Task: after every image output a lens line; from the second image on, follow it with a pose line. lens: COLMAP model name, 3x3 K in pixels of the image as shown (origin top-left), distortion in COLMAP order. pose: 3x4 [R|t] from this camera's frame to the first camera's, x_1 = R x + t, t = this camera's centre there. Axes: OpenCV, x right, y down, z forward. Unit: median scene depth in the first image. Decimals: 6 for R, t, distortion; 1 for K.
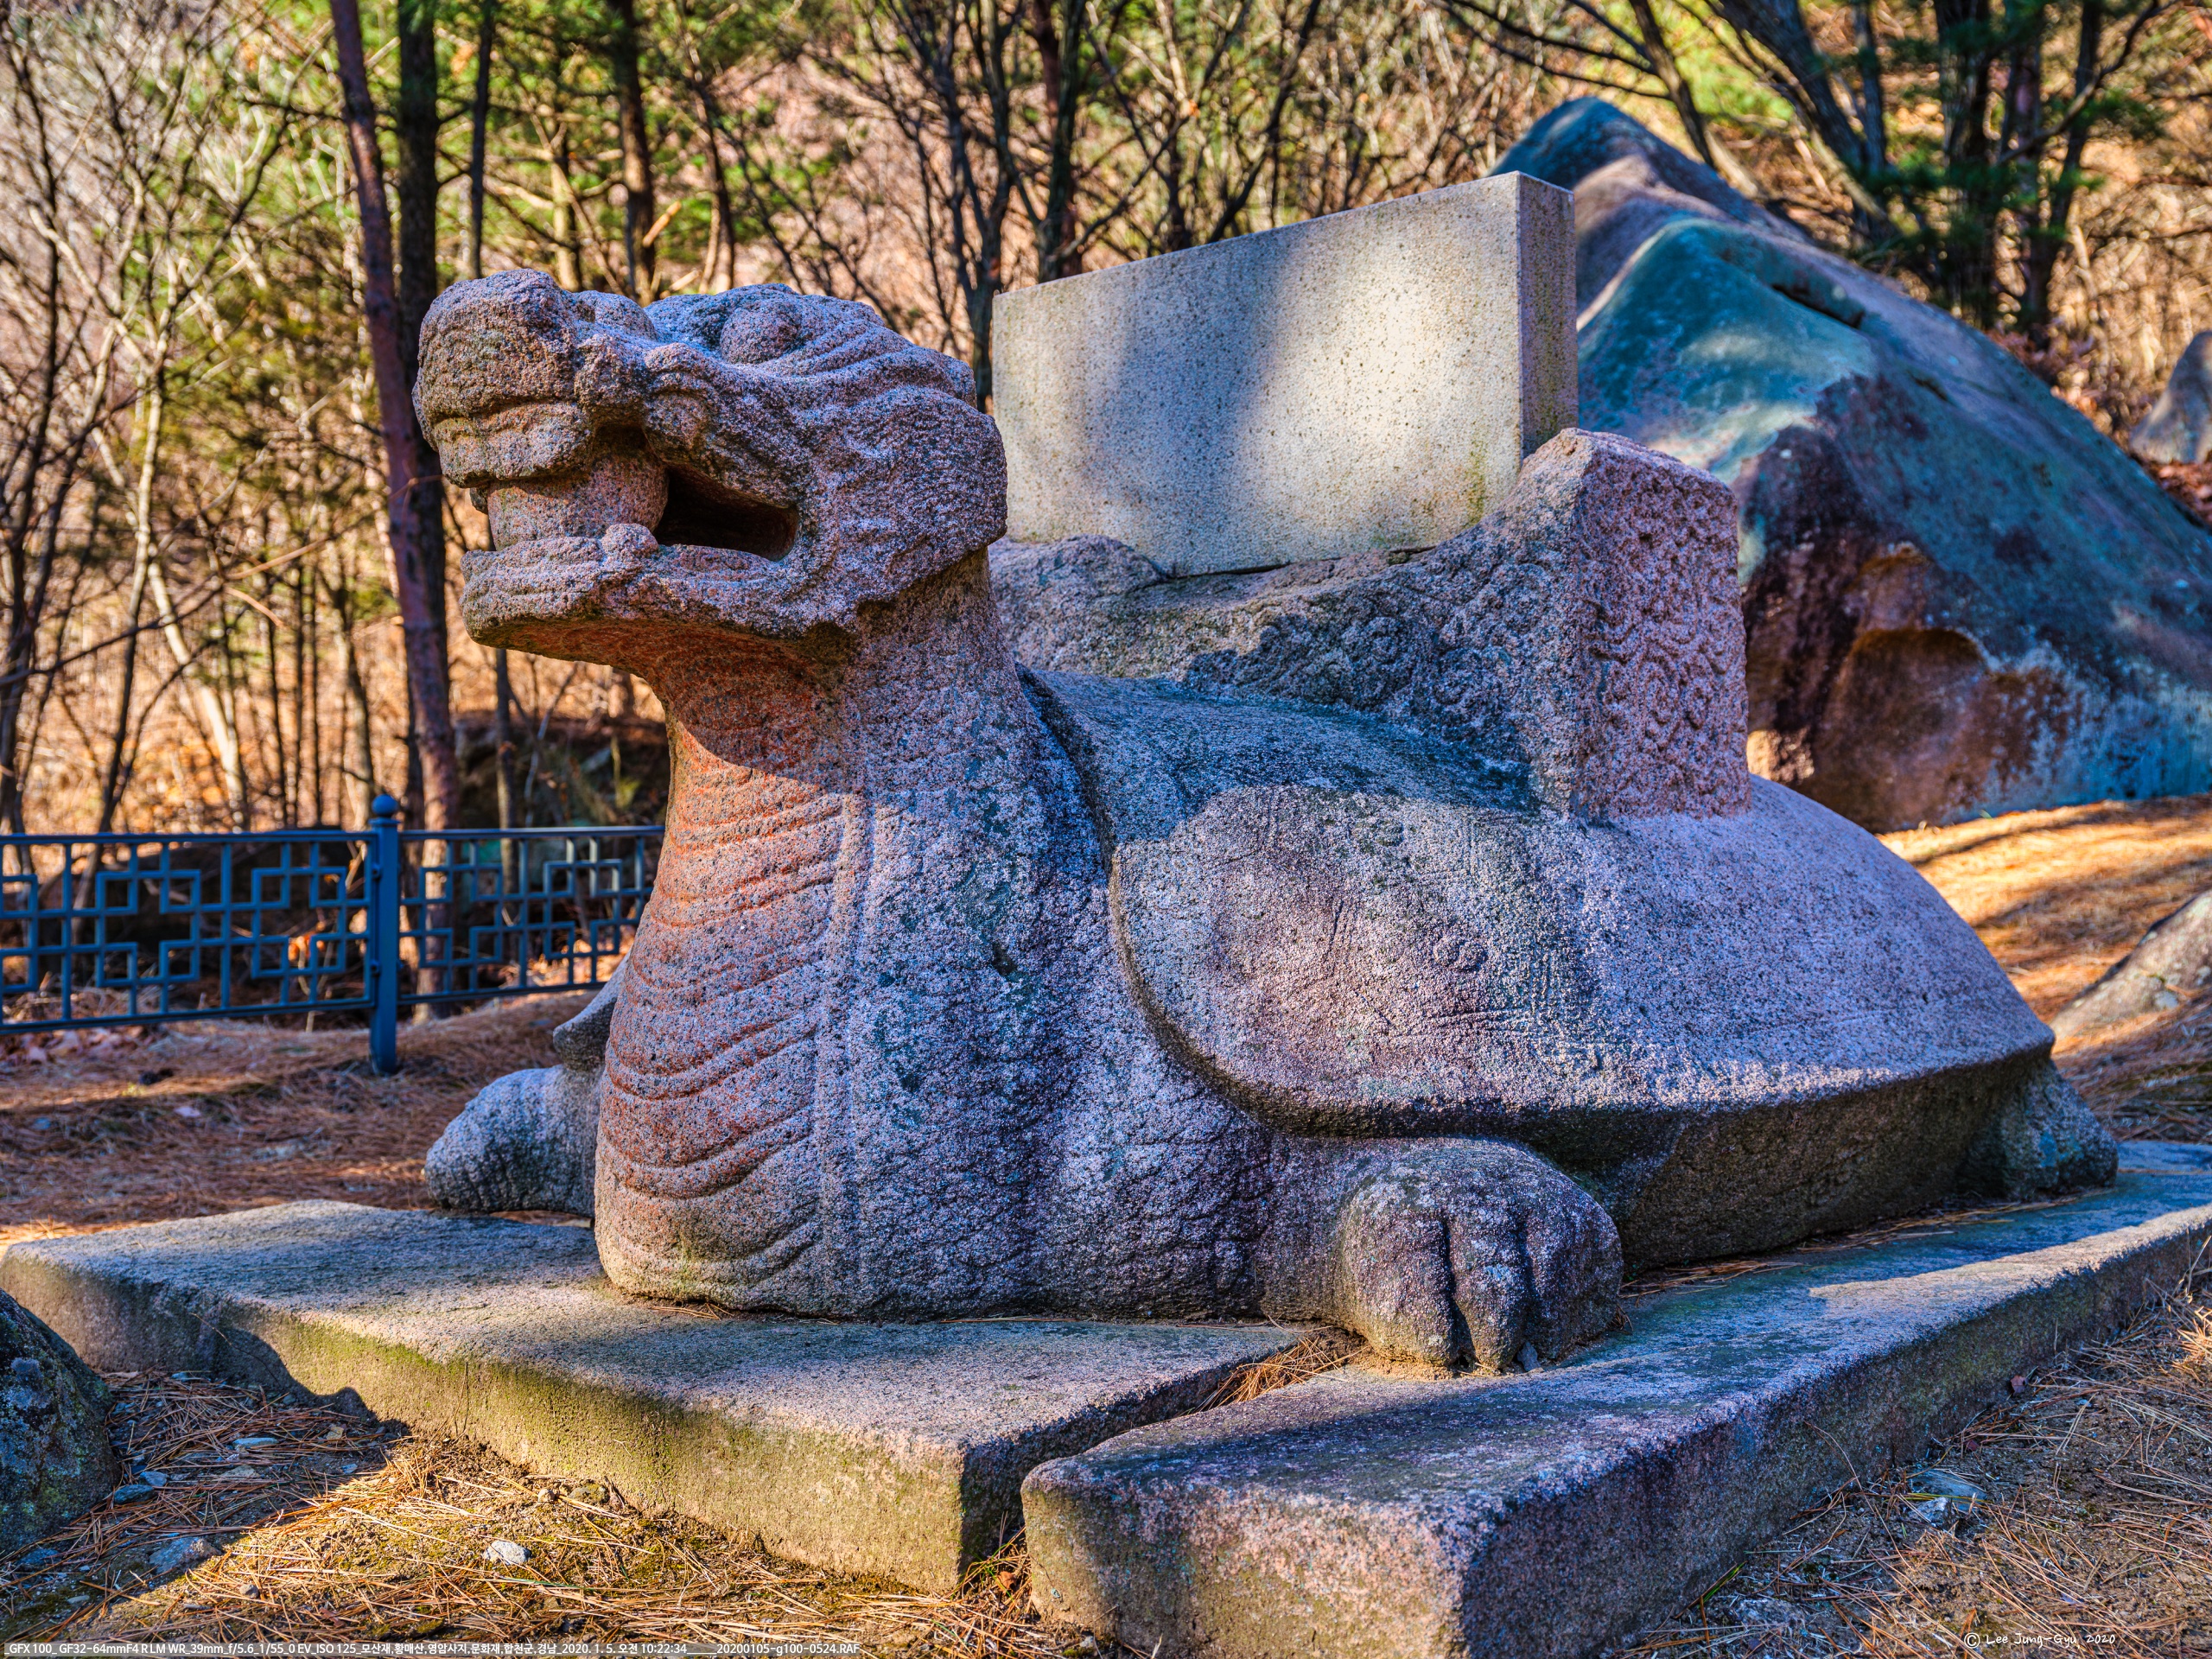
lens RADIAL K [[2447.8, 0, 1106.0], [0, 2447.8, 829.5], [0, 0, 1]] dist [0.005242, 0.001463]
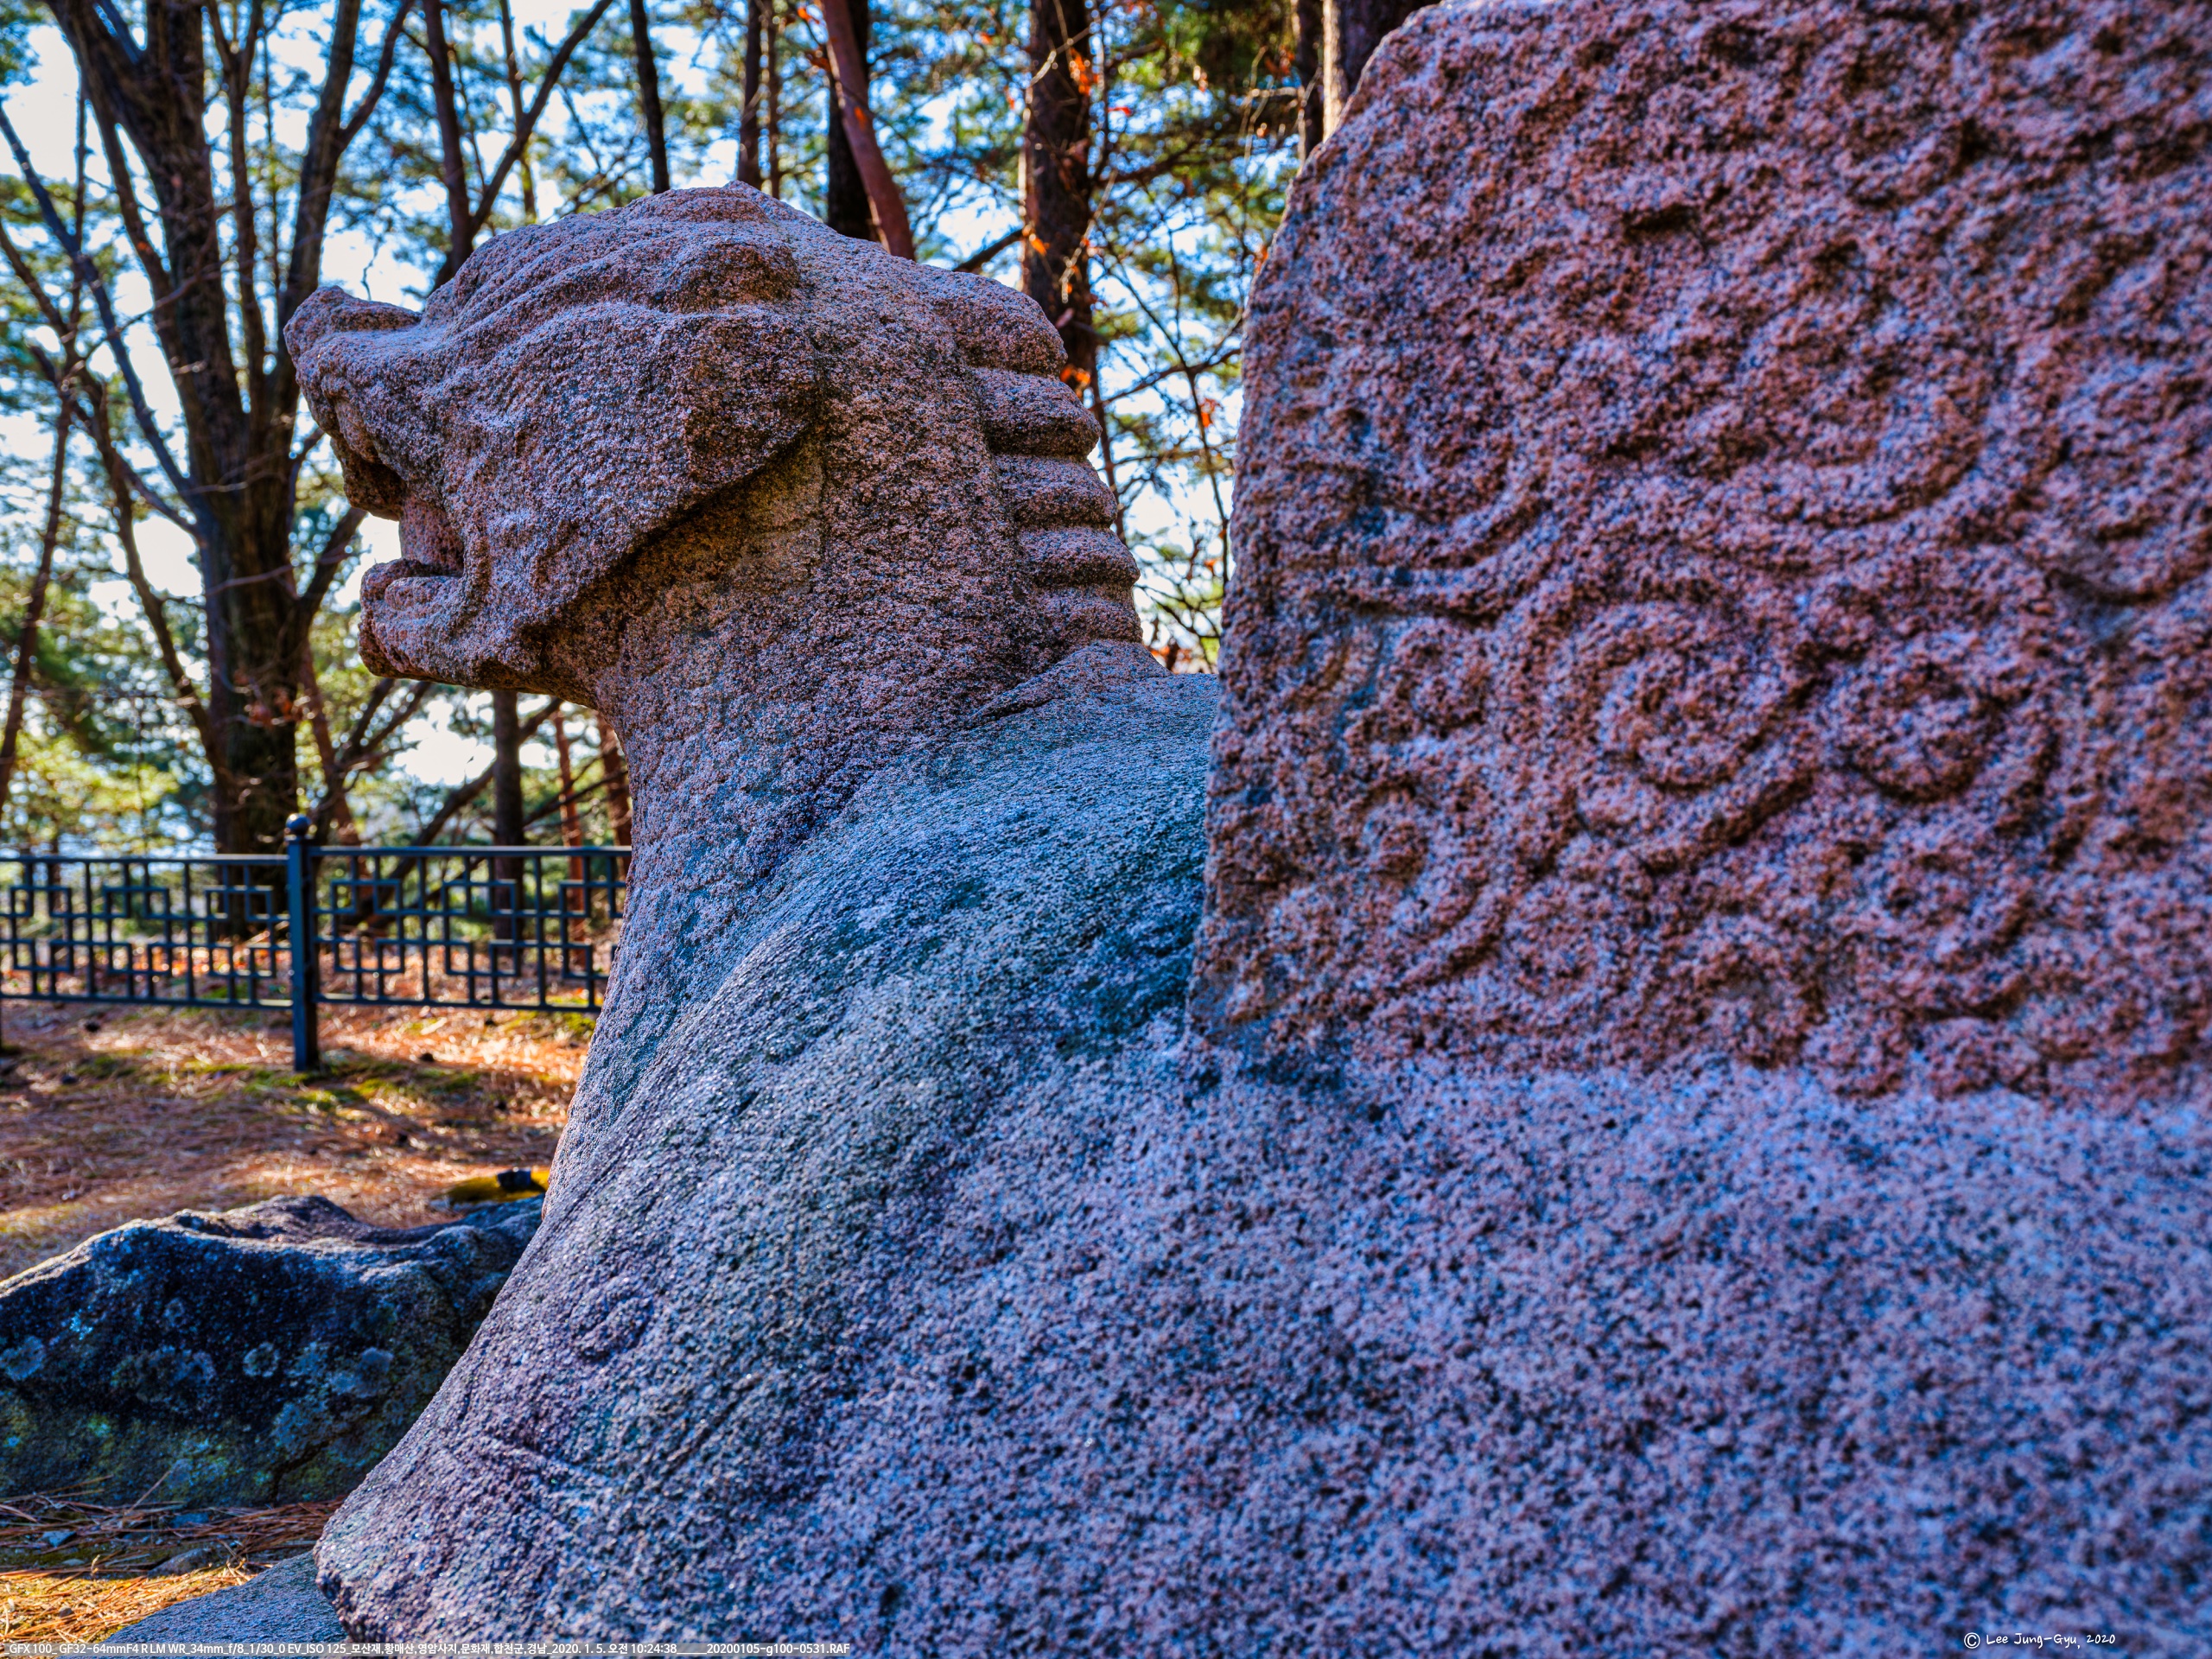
lens RADIAL K [[2204.3, 0, 1120.2], [0, 2204.3, 821.5], [0, 0, 1]] dist [0.022264, -0.101754]
pose [[0.251722, 0.035581, -0.967145, 0.558334], [0.006762, 0.999235, 0.038522, -0.057601], [0.967776, -0.016236, 0.251289, 0.971109]]
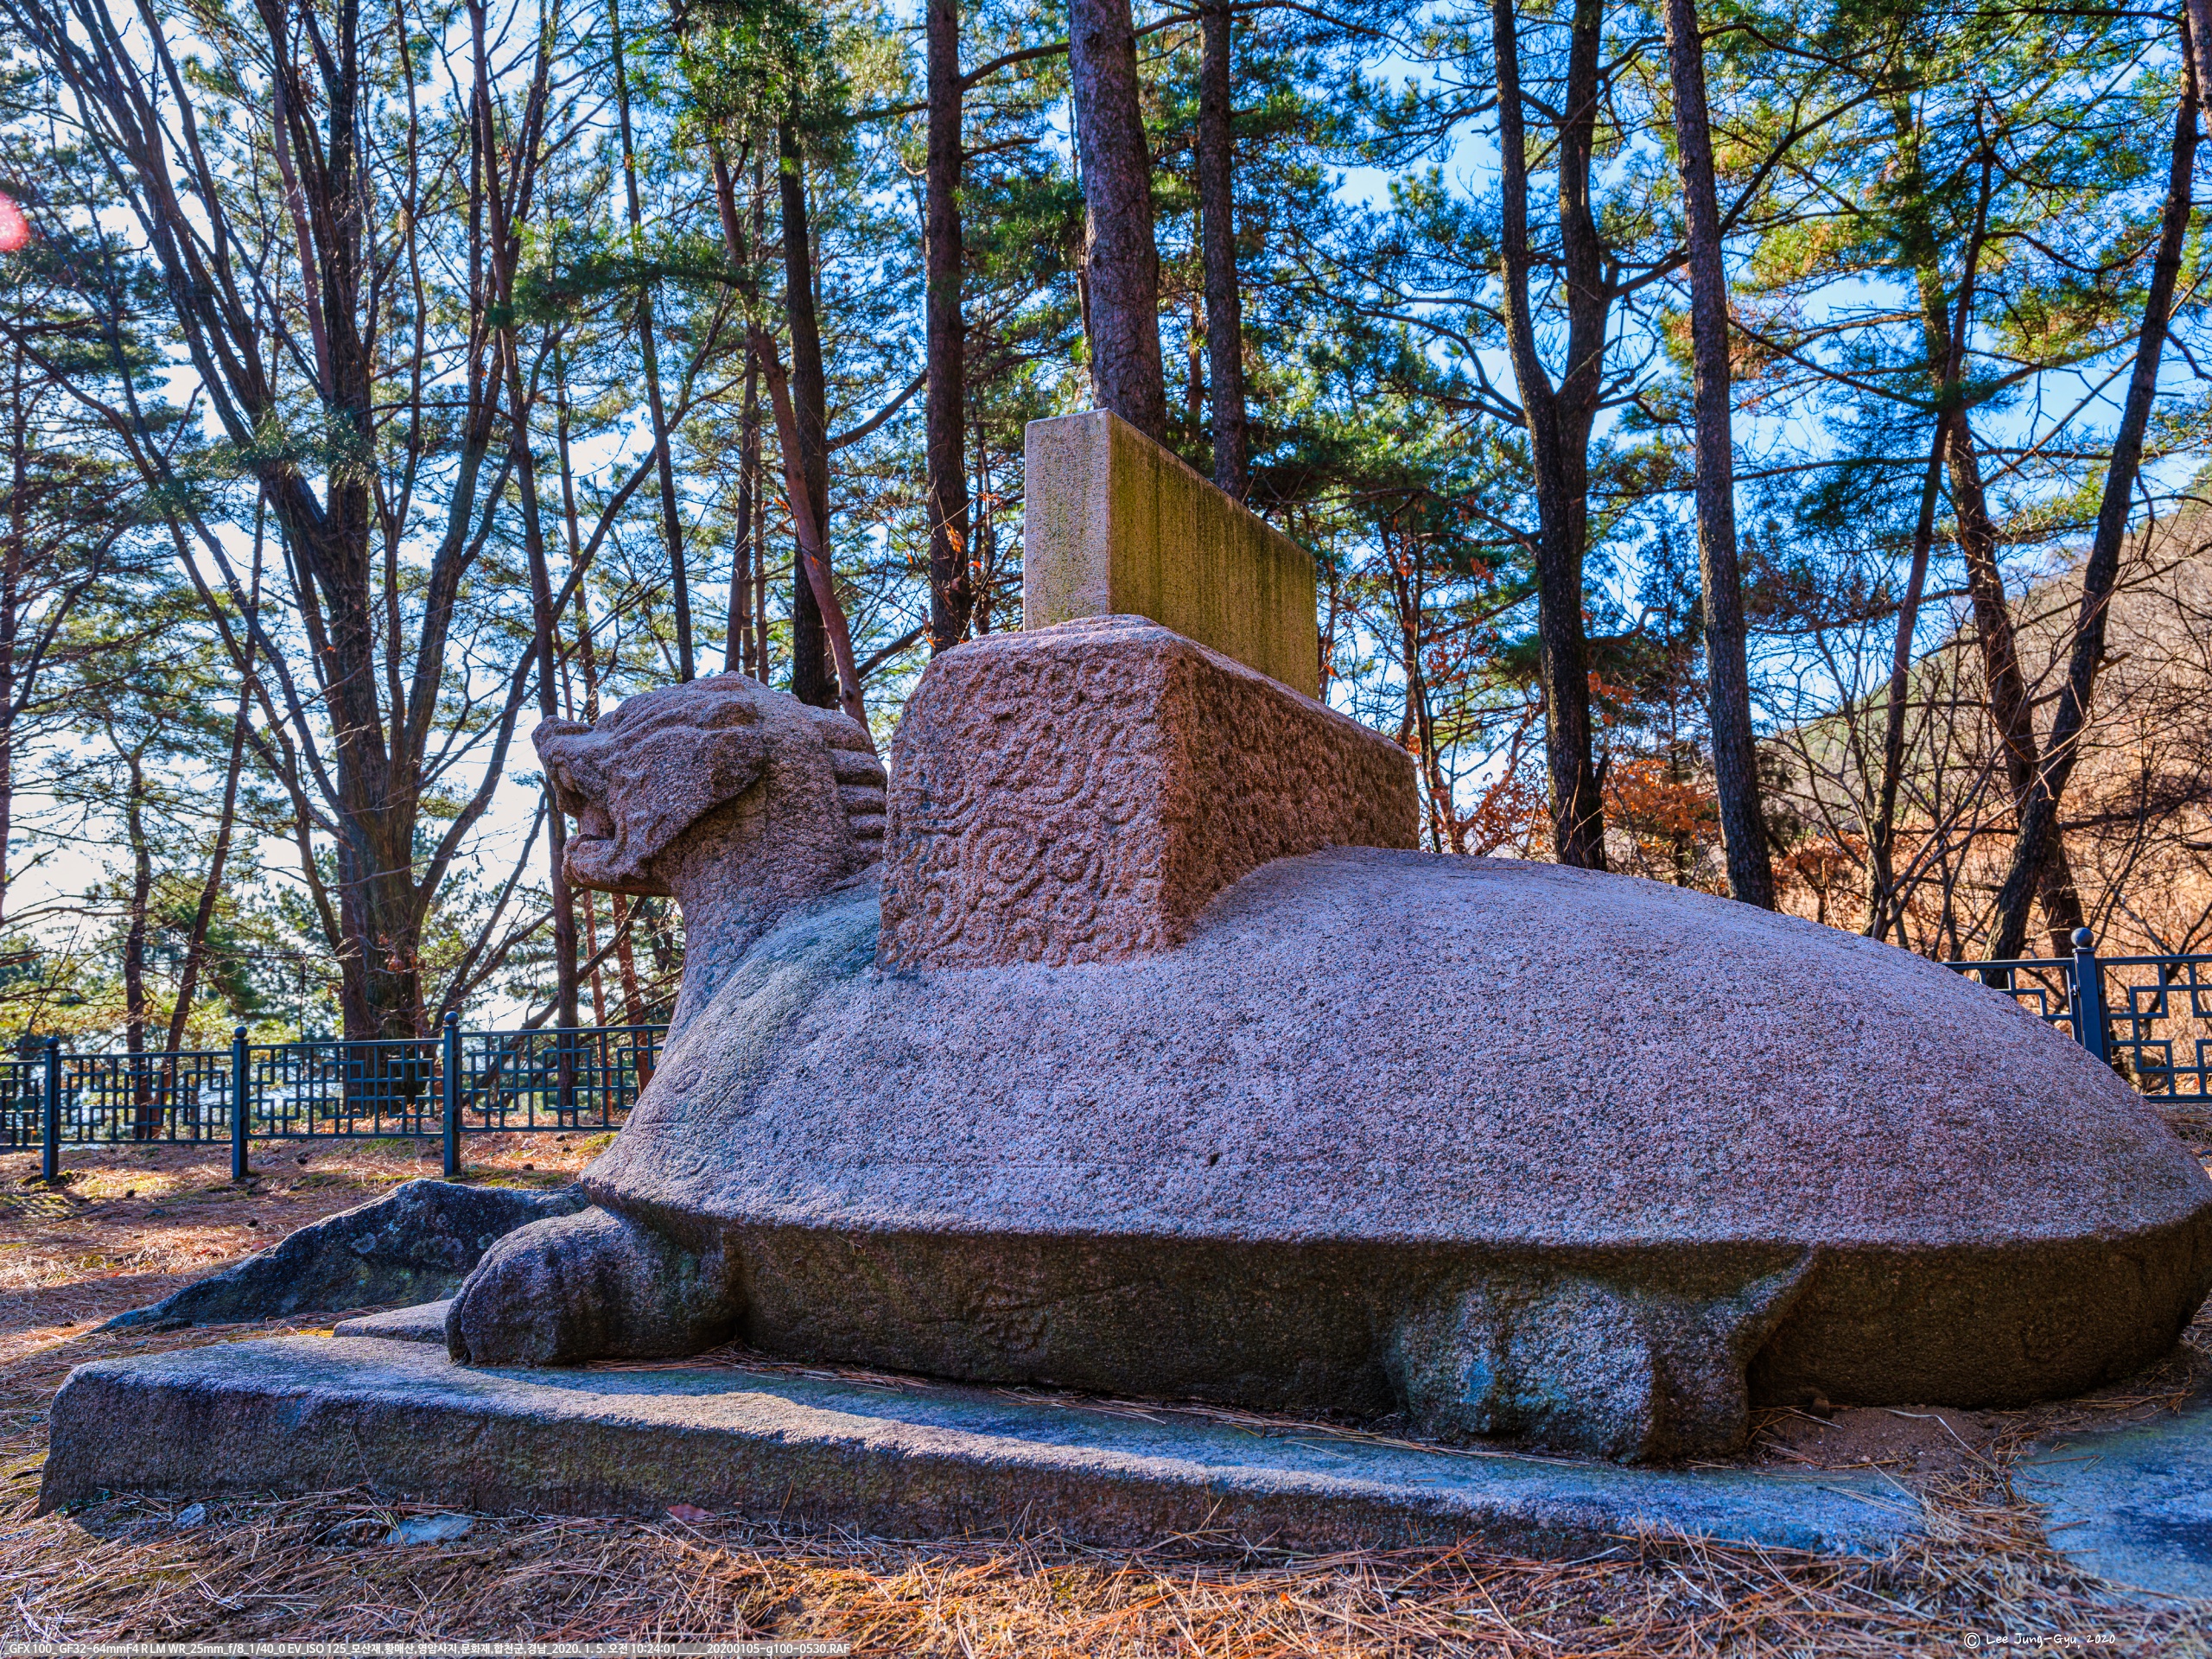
lens RADIAL K [[1821.9, 0, 1106.0], [0, 1821.9, 829.5], [0, 0, 1]] dist [-0.032477, 0.003656]
pose [[0.281983, -0.098034, -0.954398, 1.164277], [0.025315, 0.995180, -0.094744, 0.013709], [0.959085, 0.002555, 0.283105, 0.919611]]
